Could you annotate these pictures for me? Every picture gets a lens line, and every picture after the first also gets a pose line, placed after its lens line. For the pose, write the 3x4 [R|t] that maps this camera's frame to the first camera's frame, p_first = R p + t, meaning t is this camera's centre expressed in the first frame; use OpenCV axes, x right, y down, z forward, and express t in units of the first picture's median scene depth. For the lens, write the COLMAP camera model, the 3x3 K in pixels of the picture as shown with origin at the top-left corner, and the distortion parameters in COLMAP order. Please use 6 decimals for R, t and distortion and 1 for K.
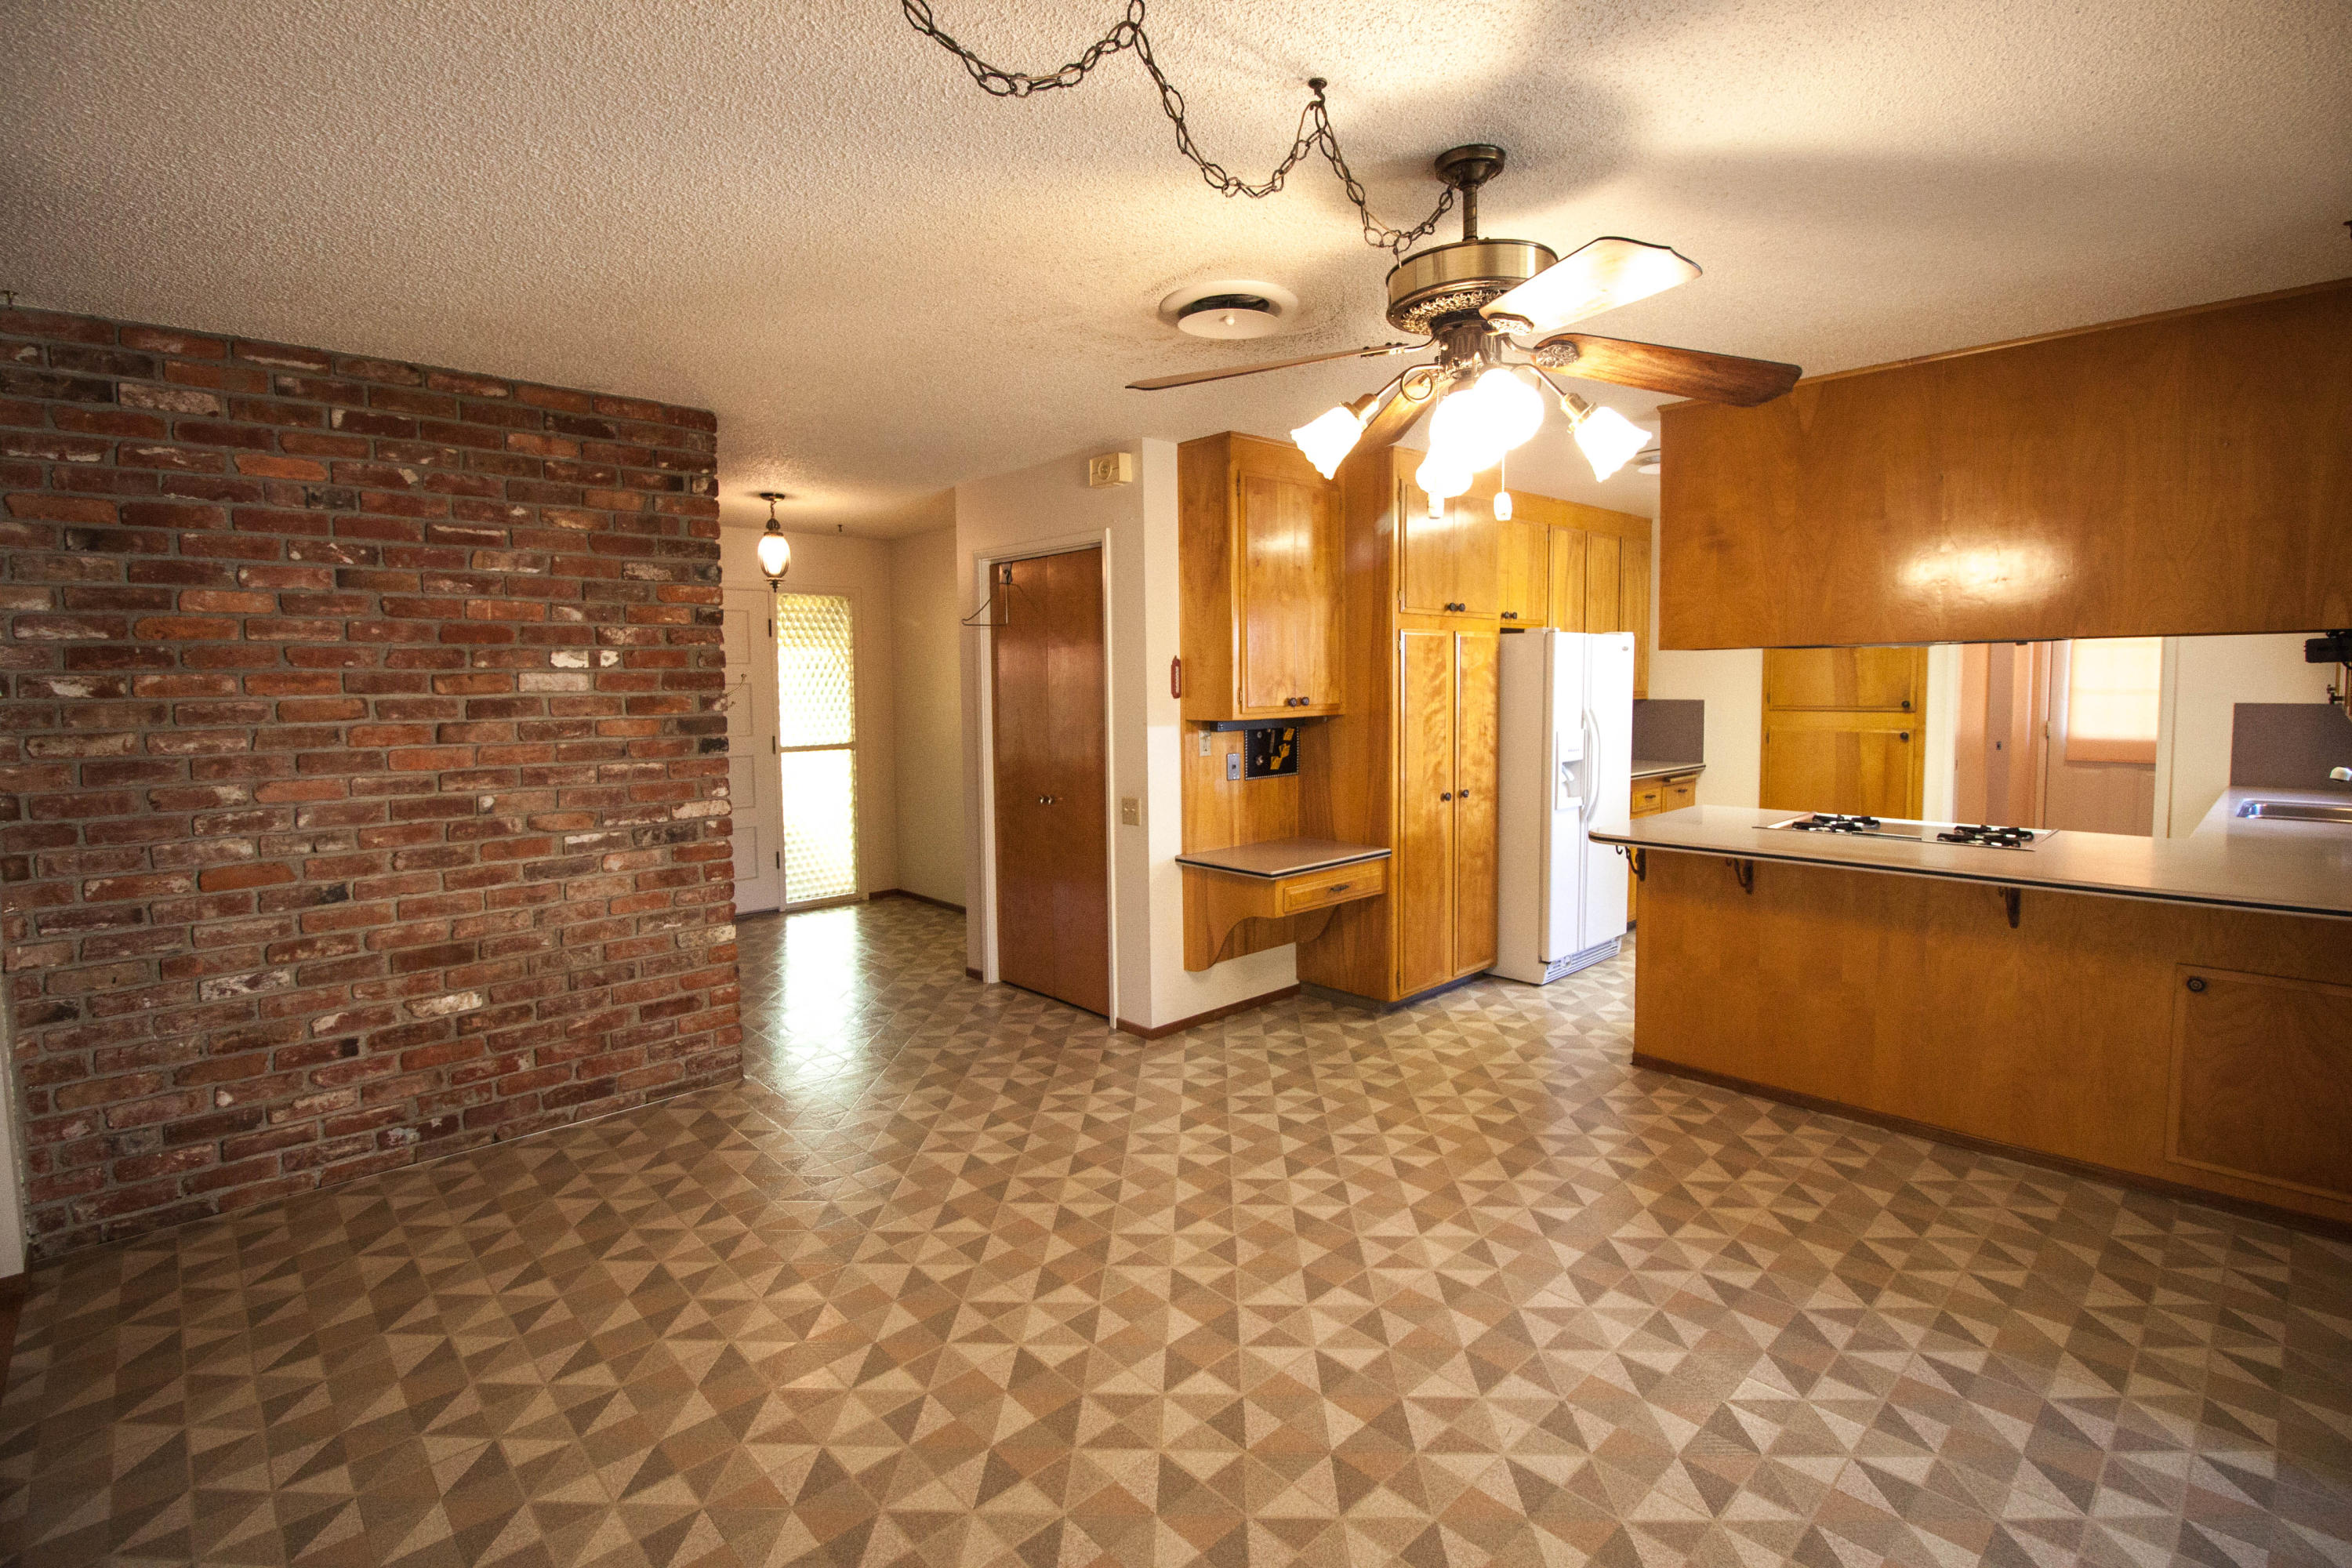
lens RADIAL K [[1080.8, 0, 1182.8], [0, 1080.8, 770.8], [0, 0, 1]] dist [-0.005572, -0.001922]
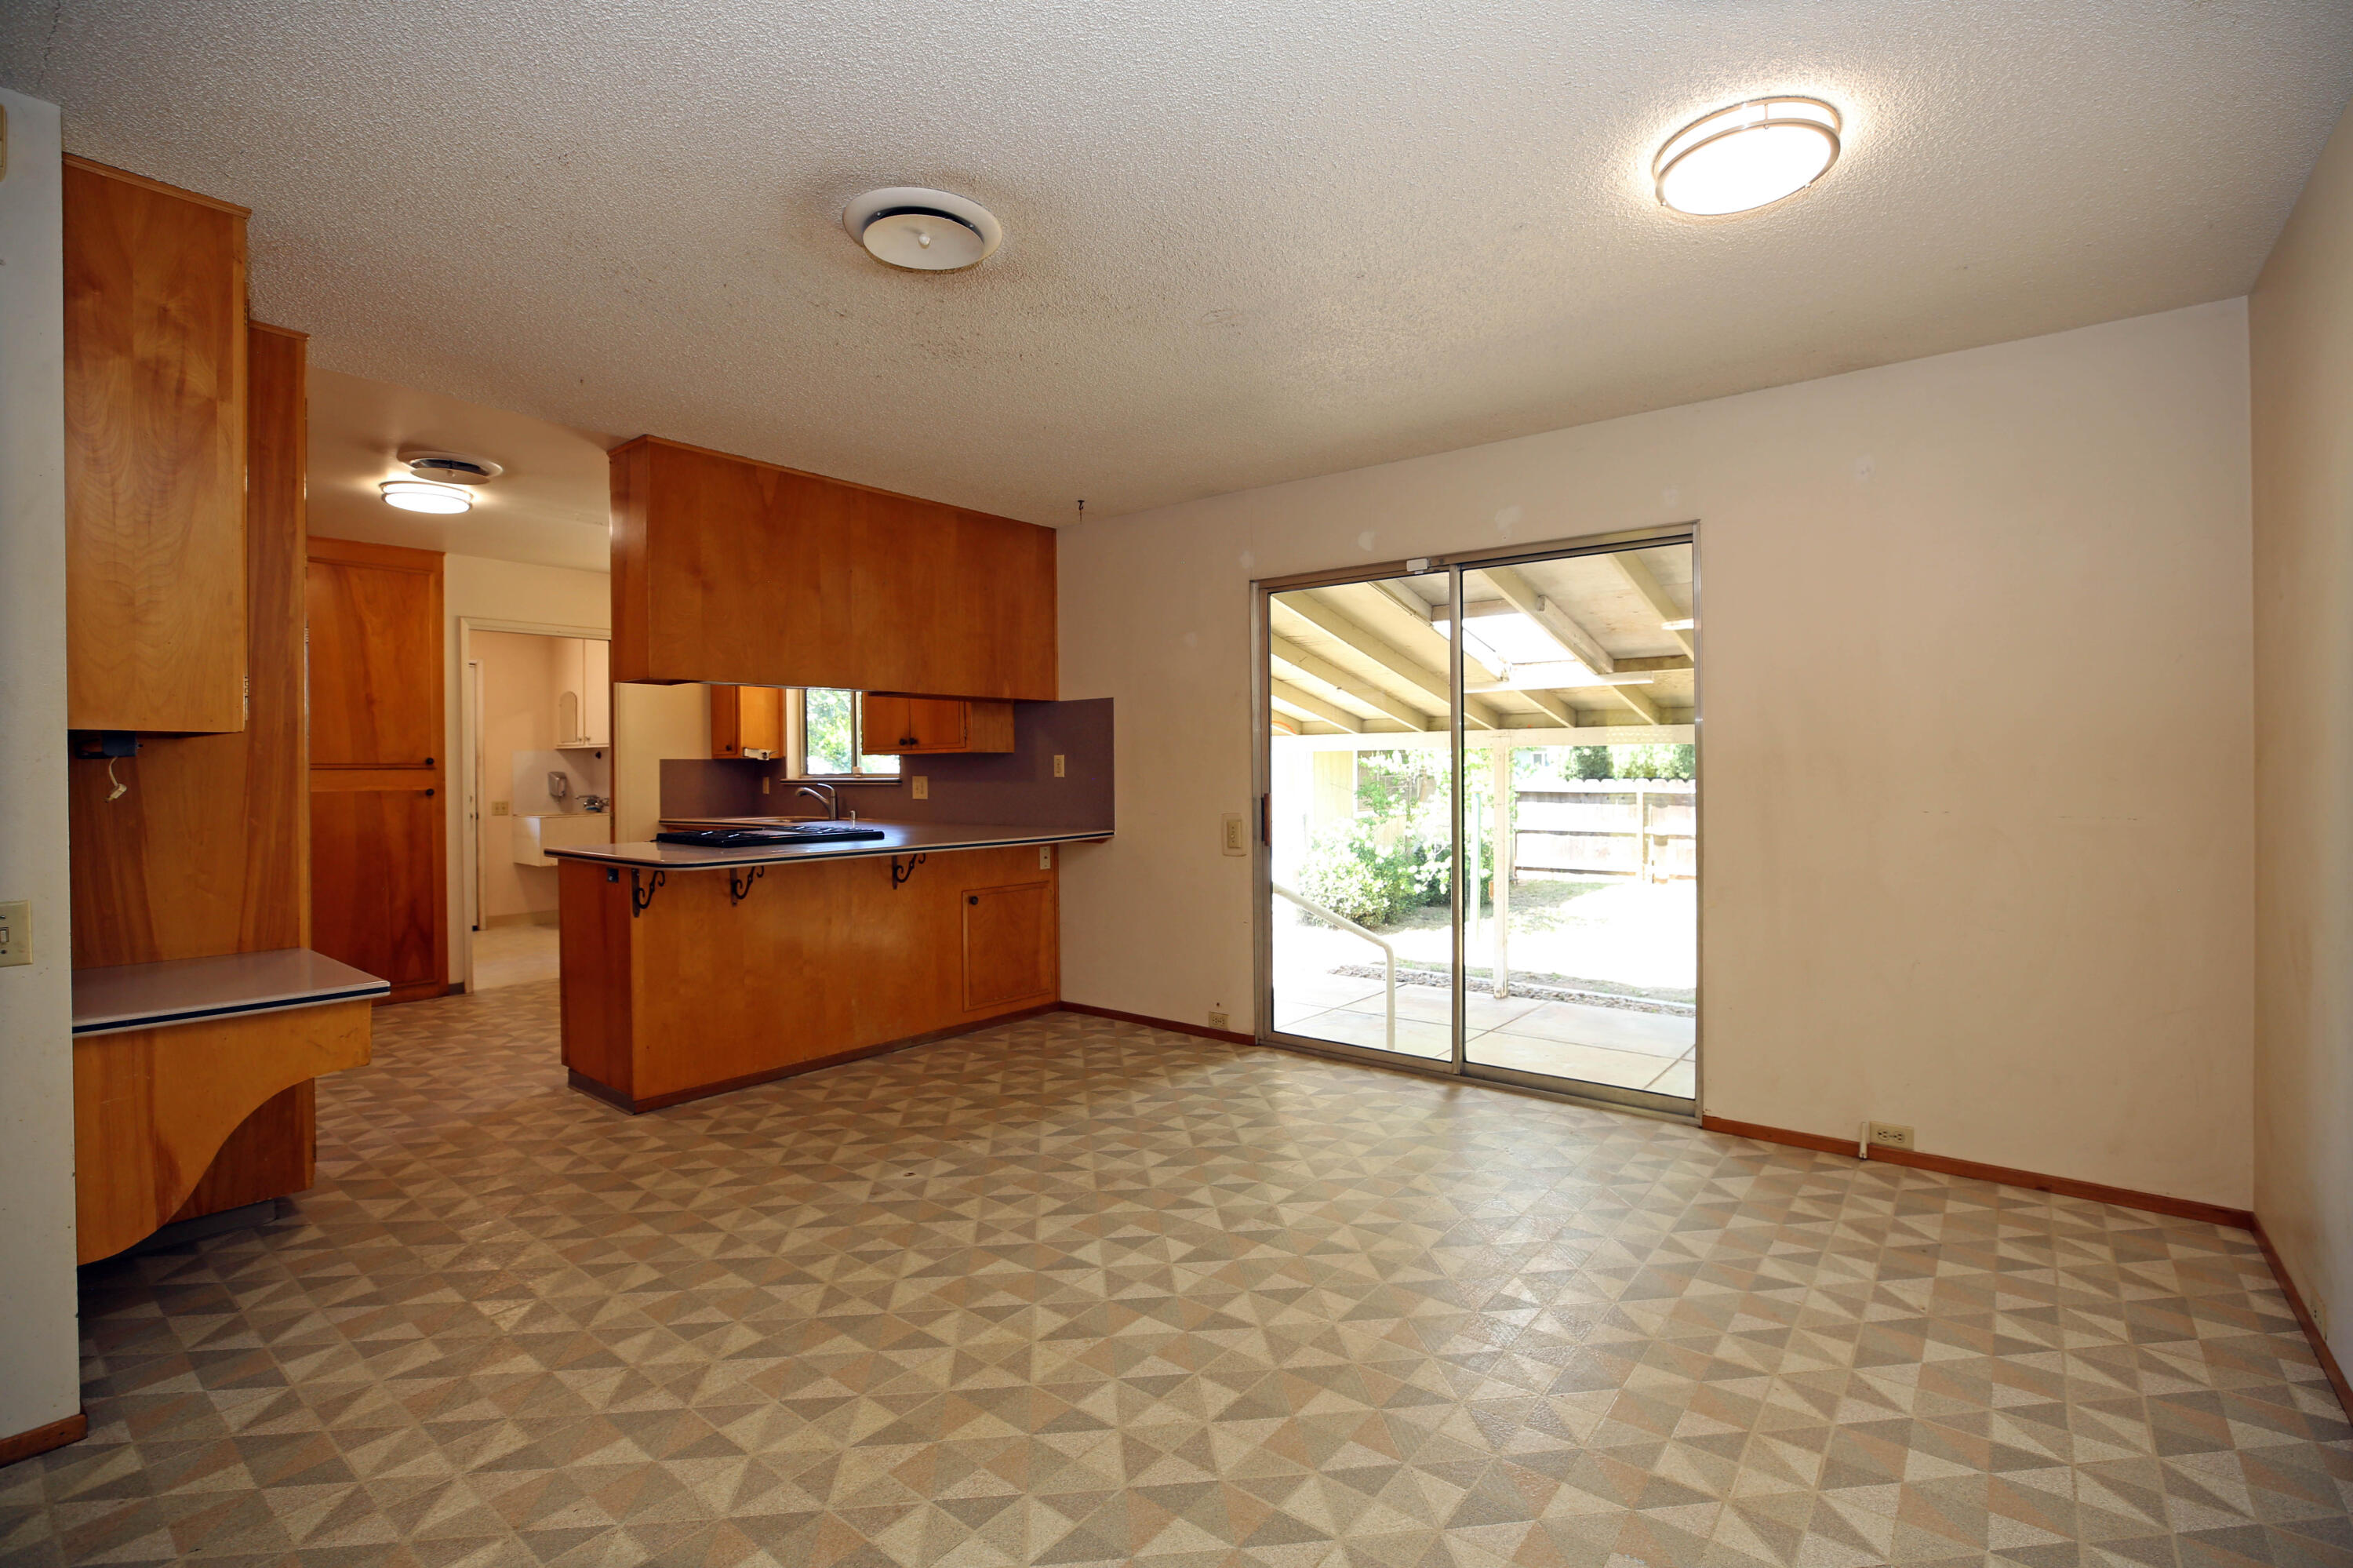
lens RADIAL K [[1075.7, 0, 1181.1], [0, 1075.7, 775.2], [0, 0, 1]] dist [-0.029542, 0.003147]
pose [[-0.142677, 0.010123, 0.989718, -0.625954], [0.094035, 0.995563, 0.003373, 0.021123], [-0.985292, 0.093549, -0.142996, 0.704625]]
